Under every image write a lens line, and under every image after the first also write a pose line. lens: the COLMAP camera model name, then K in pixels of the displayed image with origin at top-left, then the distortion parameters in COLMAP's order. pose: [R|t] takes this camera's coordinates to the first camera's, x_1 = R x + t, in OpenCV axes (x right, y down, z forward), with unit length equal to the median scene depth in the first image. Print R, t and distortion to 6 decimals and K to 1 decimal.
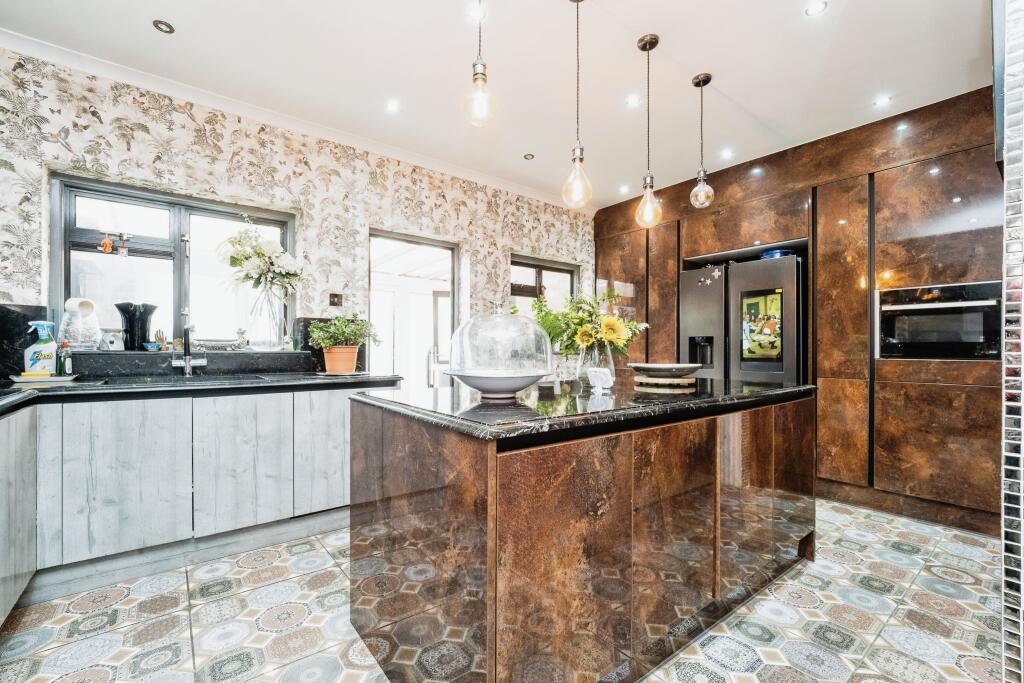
lens RADIAL K [[448.1, 0, 514.0], [0, 448.1, 349.5], [0, 0, 1]] dist [-0.008129, 0.000474]
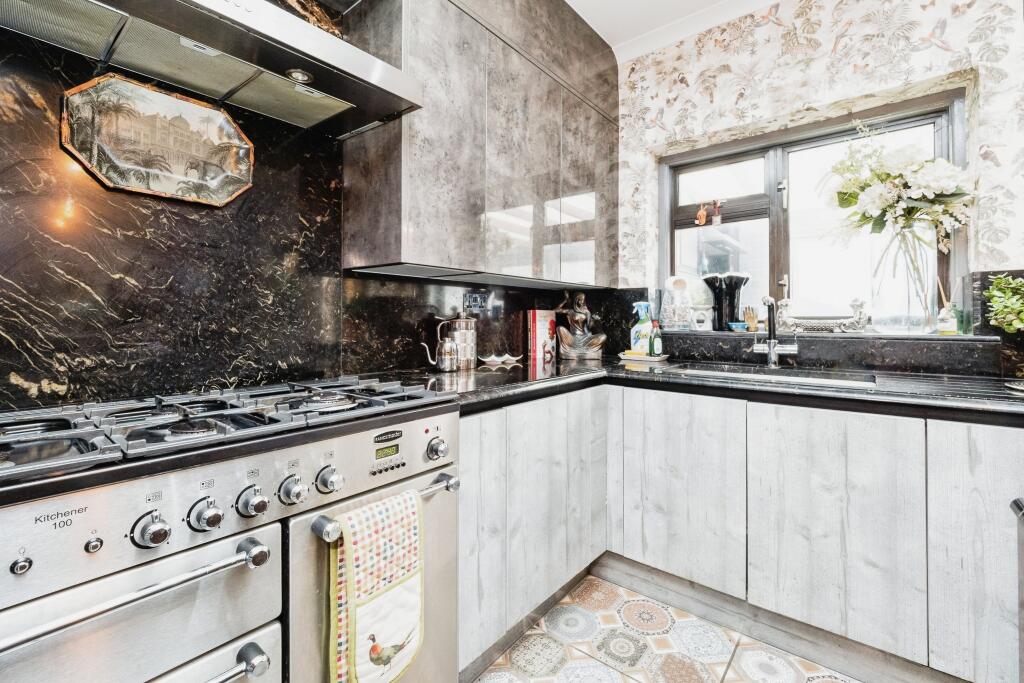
lens RADIAL K [[448.1, 0, 499.0], [0, 448.1, 318.3], [0, 0, 1]] dist [-0.008129, 0.000474]
pose [[0.209644, -0.008907, -0.977737, -0.094640], [-0.002309, 0.999951, -0.009604, -0.012919], [0.977775, 0.004271, 0.209614, 0.395667]]
